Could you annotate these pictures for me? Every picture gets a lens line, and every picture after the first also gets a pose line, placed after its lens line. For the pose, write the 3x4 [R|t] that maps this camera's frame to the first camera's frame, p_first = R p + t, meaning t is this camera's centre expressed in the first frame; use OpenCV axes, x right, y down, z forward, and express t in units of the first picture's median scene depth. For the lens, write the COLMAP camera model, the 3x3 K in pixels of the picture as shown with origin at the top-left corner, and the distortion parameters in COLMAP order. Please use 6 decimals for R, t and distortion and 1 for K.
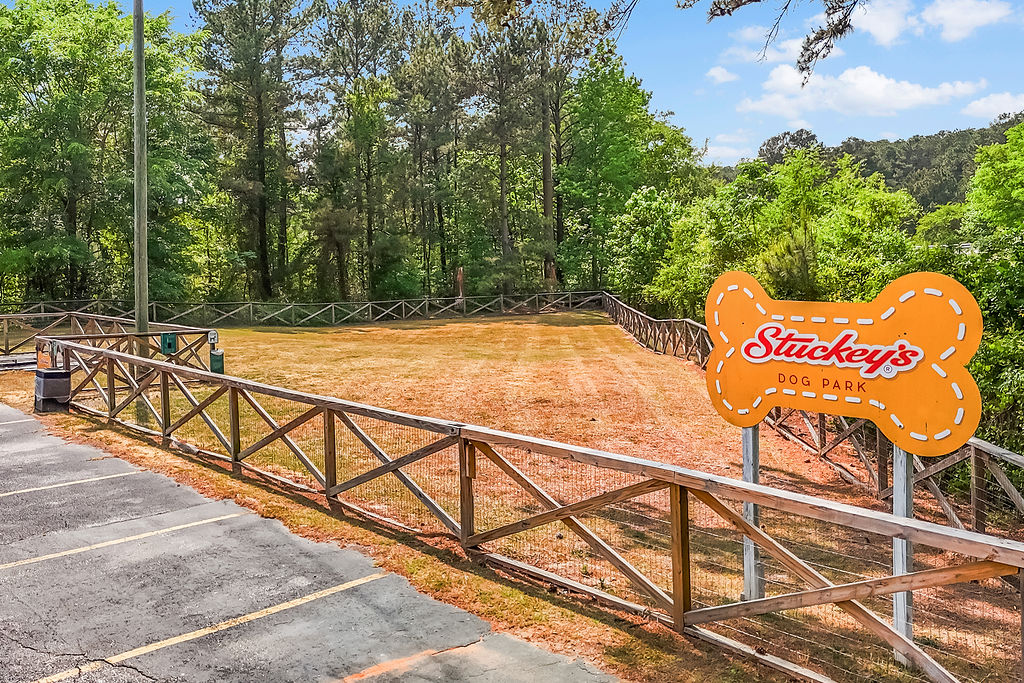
lens RADIAL K [[933.9, 0, 513.1], [0, 933.9, 289.4], [0, 0, 1]] dist [0.043647, -0.022537]
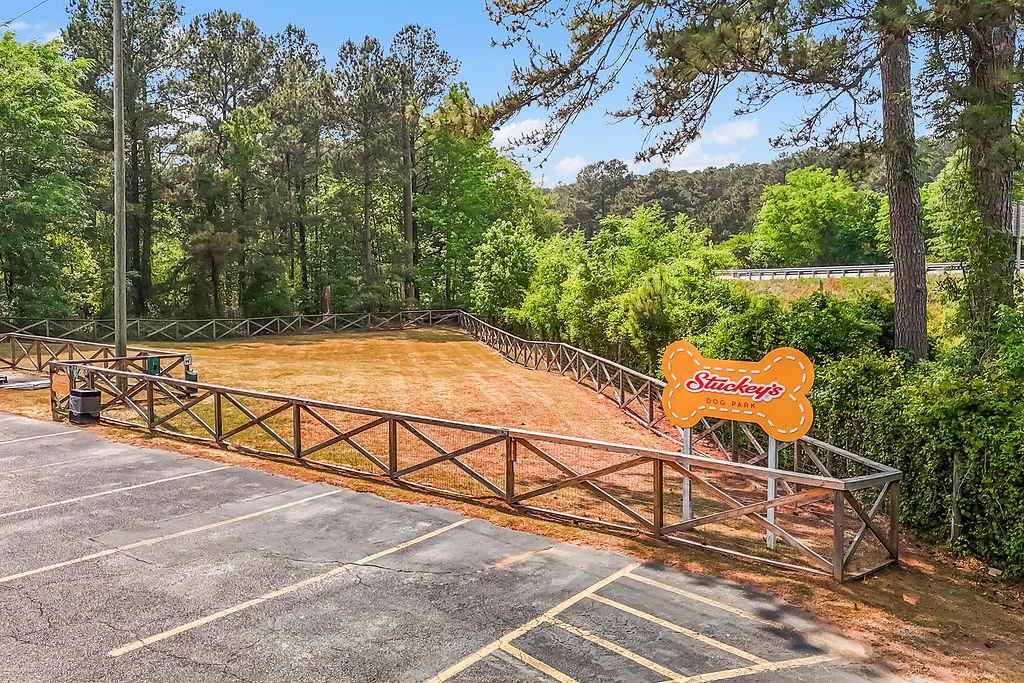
lens RADIAL K [[879.6, 0, 511.0], [0, 879.6, 313.8], [0, 0, 1]] dist [0.093198, -0.130727]
pose [[0.982888, 0.009724, 0.183950, -0.100680], [-0.012424, 0.999831, 0.013528, -0.022942], [-0.183787, -0.015582, 0.982843, -0.152920]]
